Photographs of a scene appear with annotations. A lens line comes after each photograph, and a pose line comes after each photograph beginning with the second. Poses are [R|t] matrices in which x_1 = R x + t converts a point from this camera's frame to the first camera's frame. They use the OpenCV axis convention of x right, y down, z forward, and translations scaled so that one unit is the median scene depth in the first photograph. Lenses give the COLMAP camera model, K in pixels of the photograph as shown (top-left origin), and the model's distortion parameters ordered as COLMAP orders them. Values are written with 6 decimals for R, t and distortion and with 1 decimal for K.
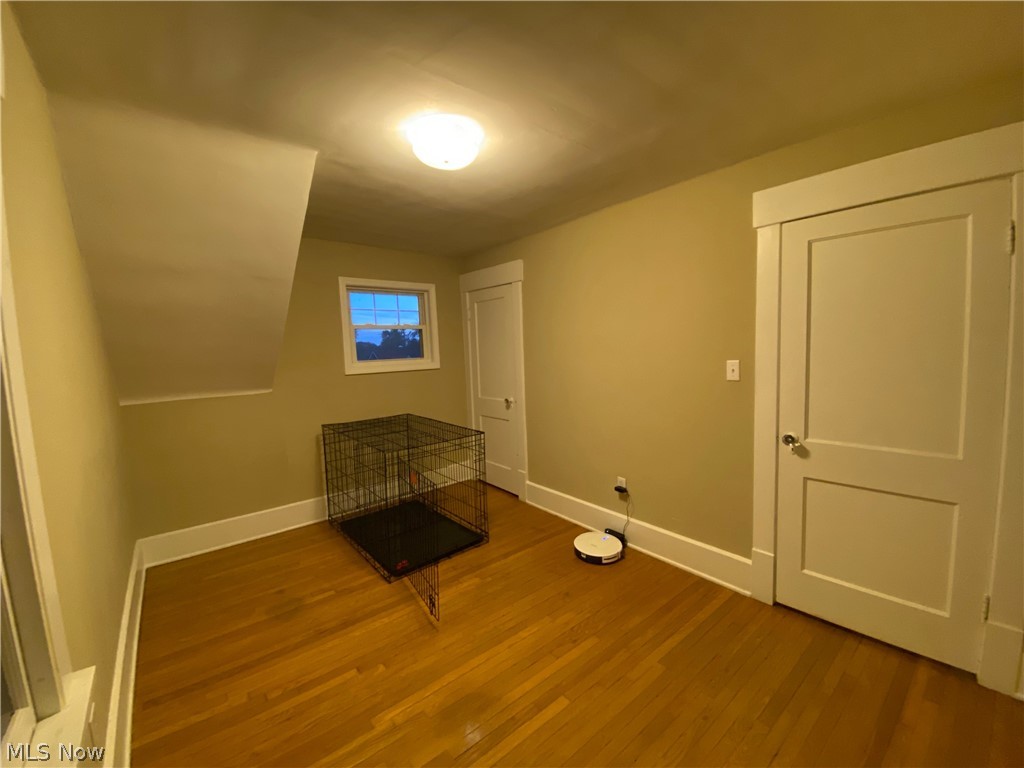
lens RADIAL K [[414.4, 0, 509.9], [0, 414.4, 382.7], [0, 0, 1]] dist [0.045118, -0.027918]
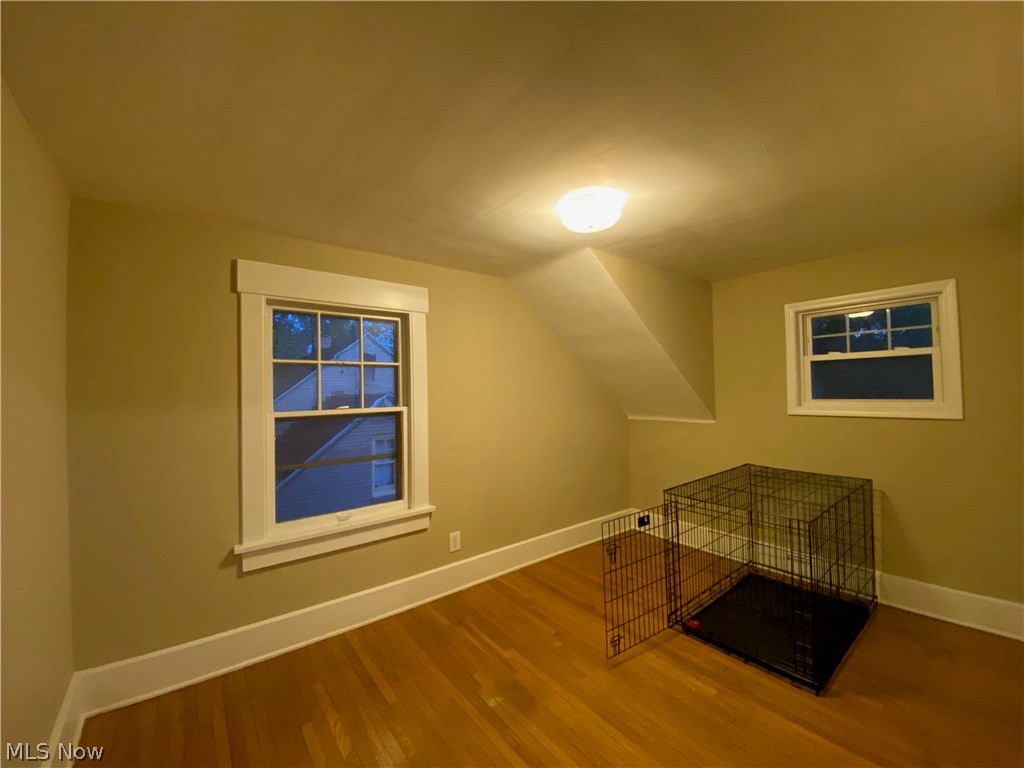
lens RADIAL K [[414.4, 0, 509.9], [0, 414.4, 382.7], [0, 0, 1]] dist [0.045118, -0.027918]
pose [[-0.014455, 0.017231, -0.999747, 0.845908], [-0.064977, 0.997722, 0.018136, -0.108781], [0.997782, 0.065222, -0.013302, 0.728784]]
